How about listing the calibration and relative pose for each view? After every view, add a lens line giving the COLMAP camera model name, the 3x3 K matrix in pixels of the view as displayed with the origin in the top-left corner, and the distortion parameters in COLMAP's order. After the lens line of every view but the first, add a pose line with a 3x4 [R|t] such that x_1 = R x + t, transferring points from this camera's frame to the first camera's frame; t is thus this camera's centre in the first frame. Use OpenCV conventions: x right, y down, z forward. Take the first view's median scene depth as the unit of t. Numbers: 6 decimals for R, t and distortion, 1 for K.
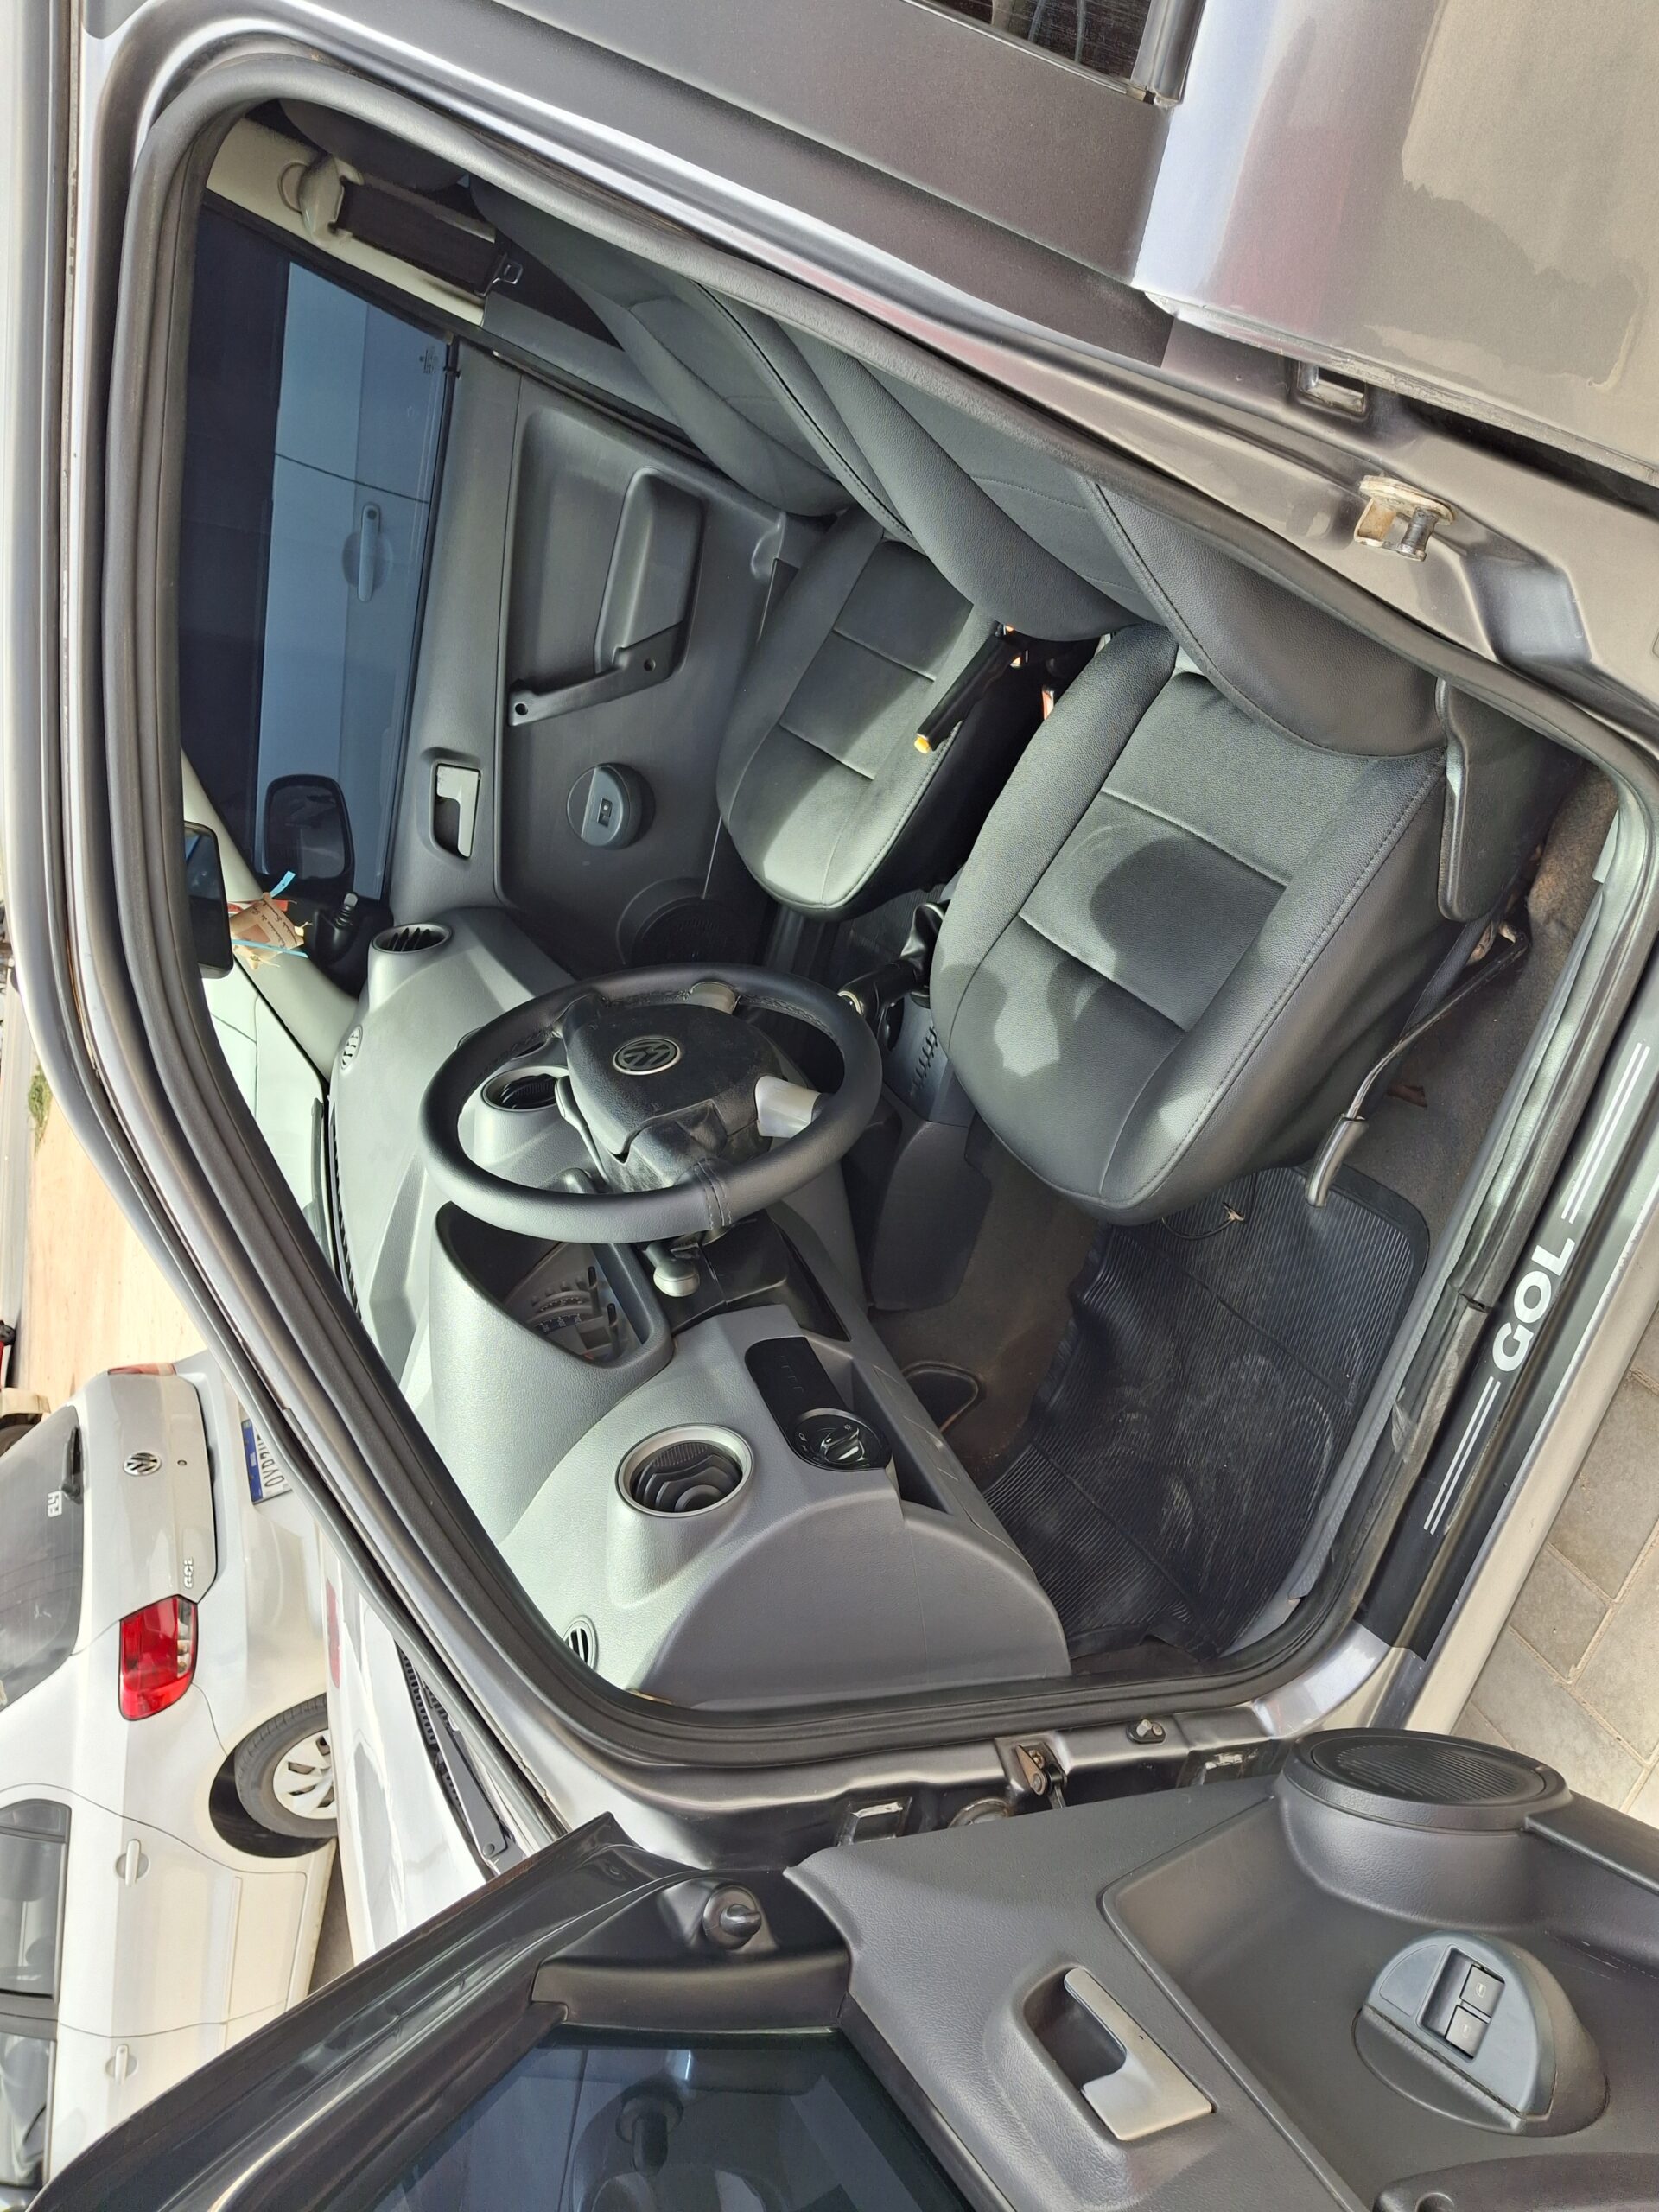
lens RADIAL K [[1627.8, 0, 834.5], [0, 1627.8, 1075.8], [0, 0, 1]] dist [-0.012950, -0.000157]
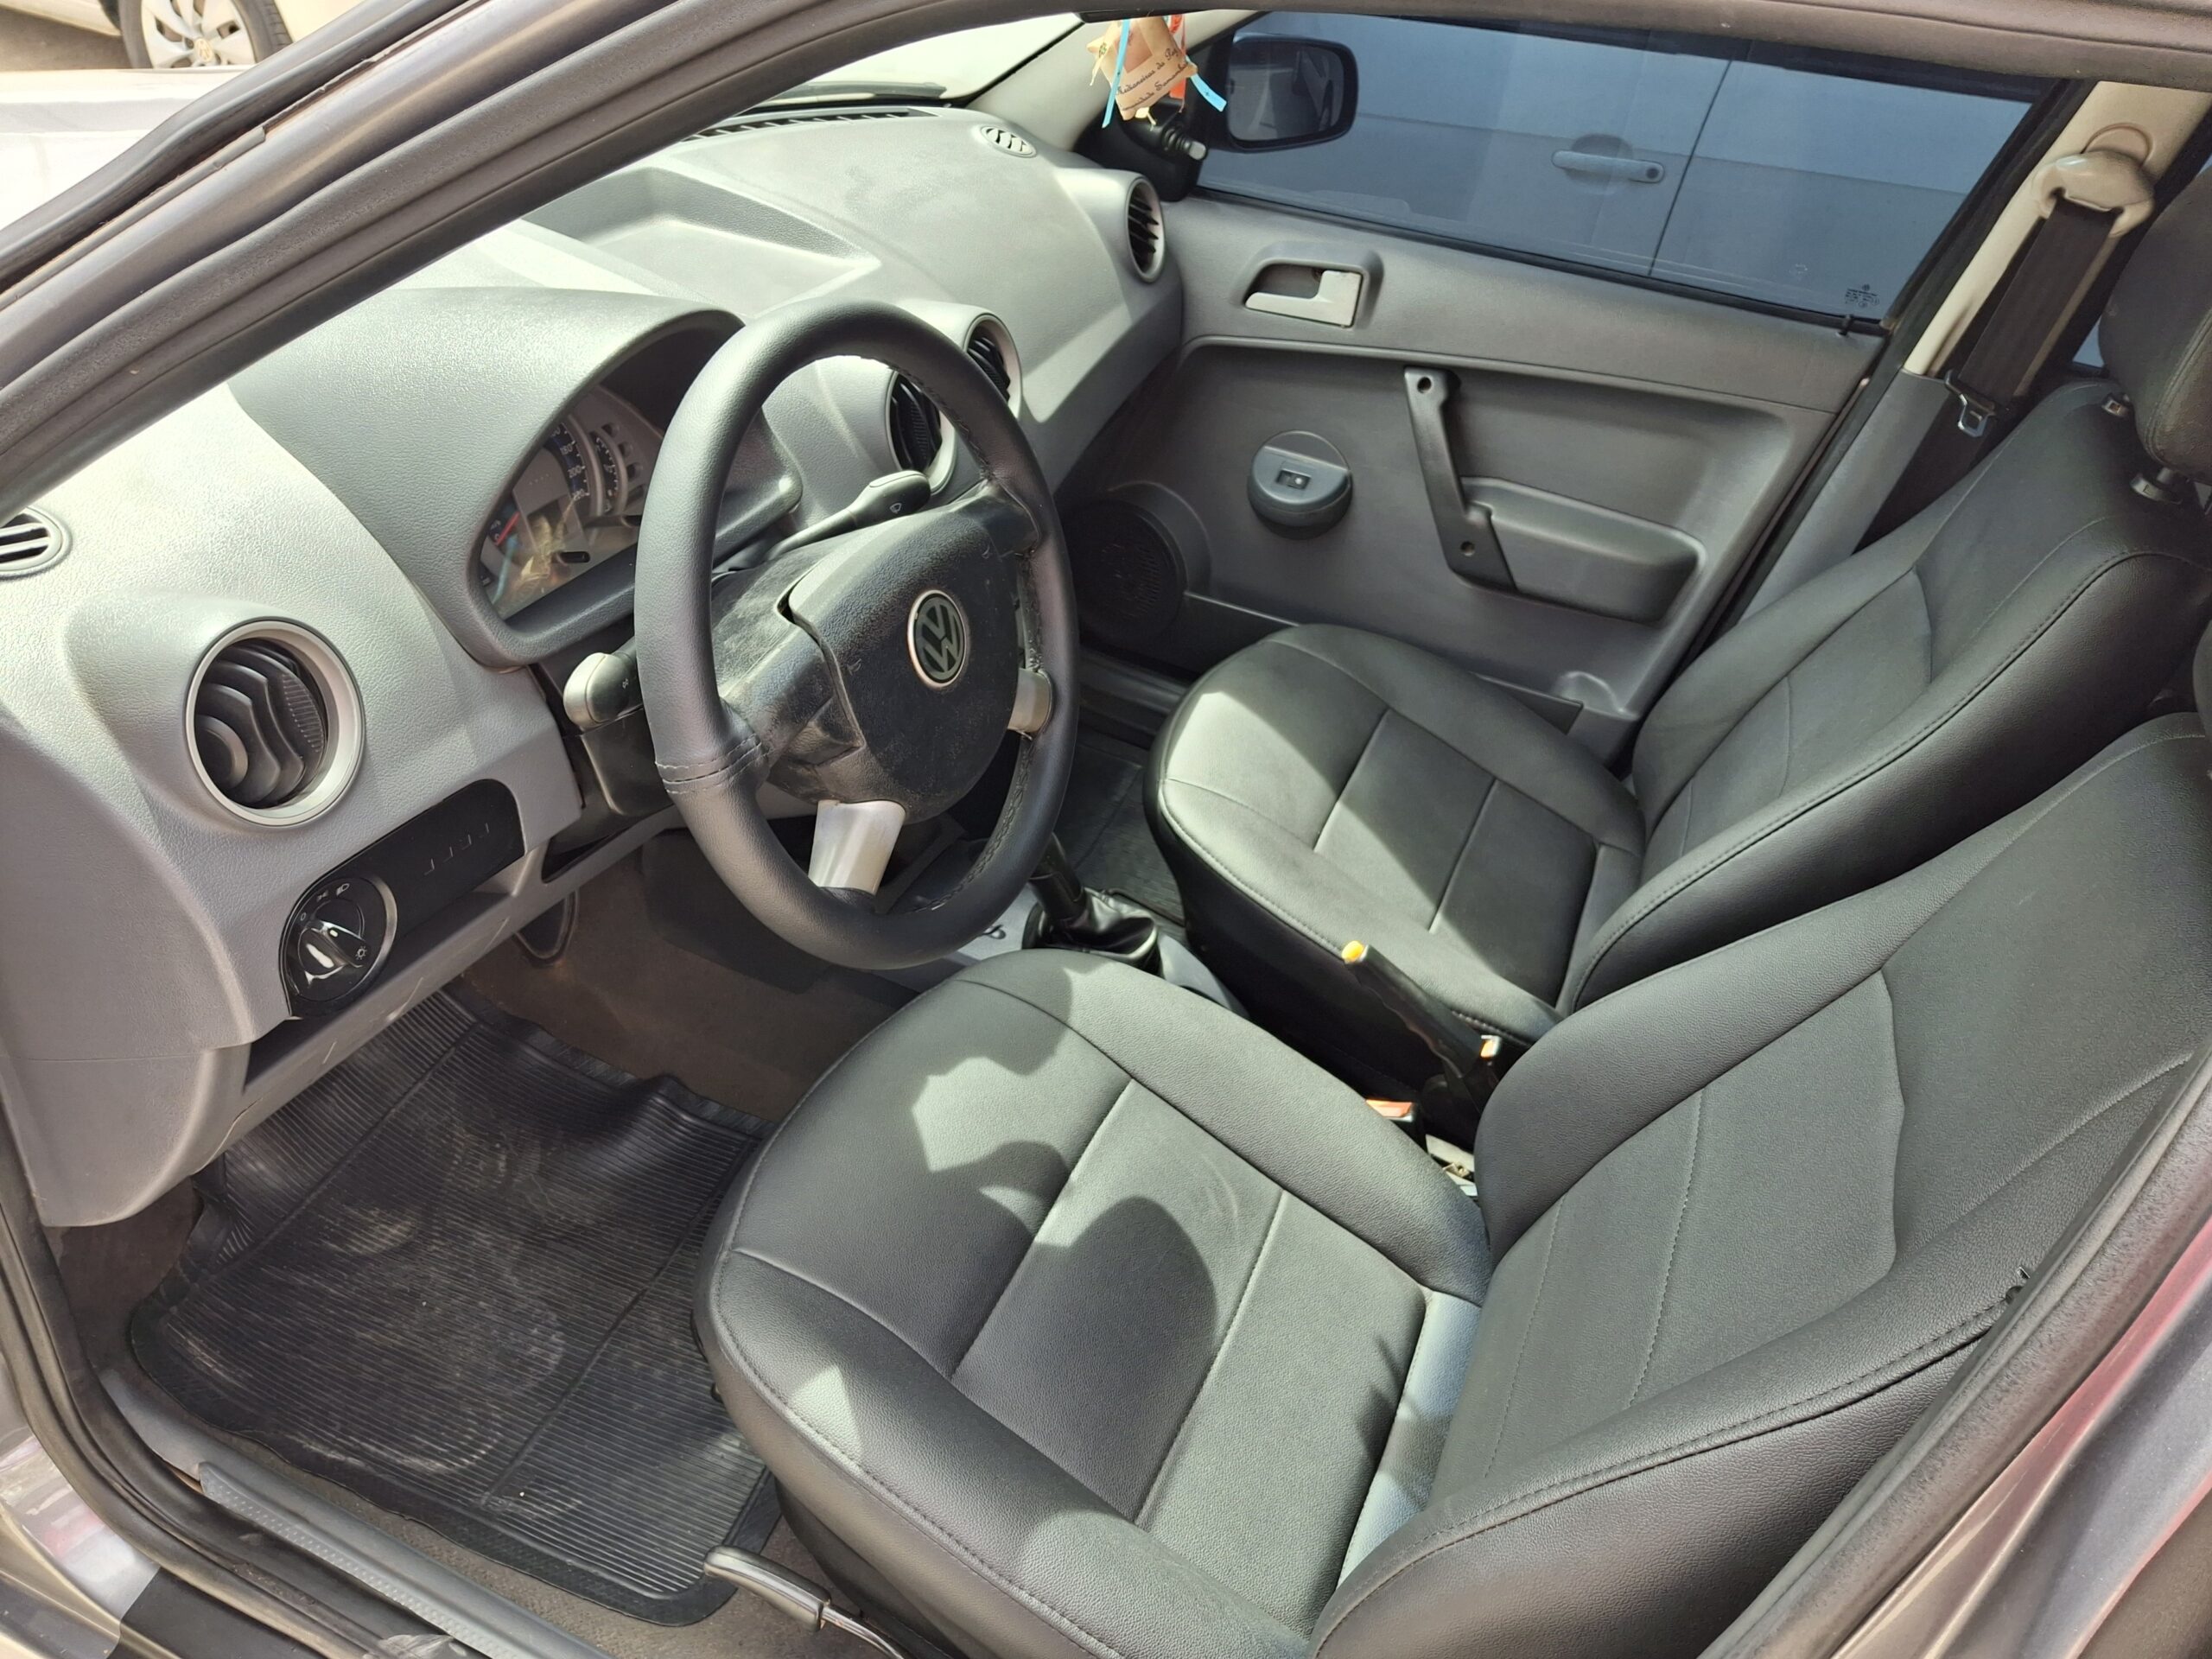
lens RADIAL K [[1645.9, 0, 1121.7], [0, 1645.9, 827.2], [0, 0, 1]] dist [0.002667, -0.032063]
pose [[-0.036513, 0.989833, 0.137468, -0.131735], [-0.997433, -0.027619, -0.066063, -0.045342], [-0.061594, -0.139527, 0.988301, 0.278045]]
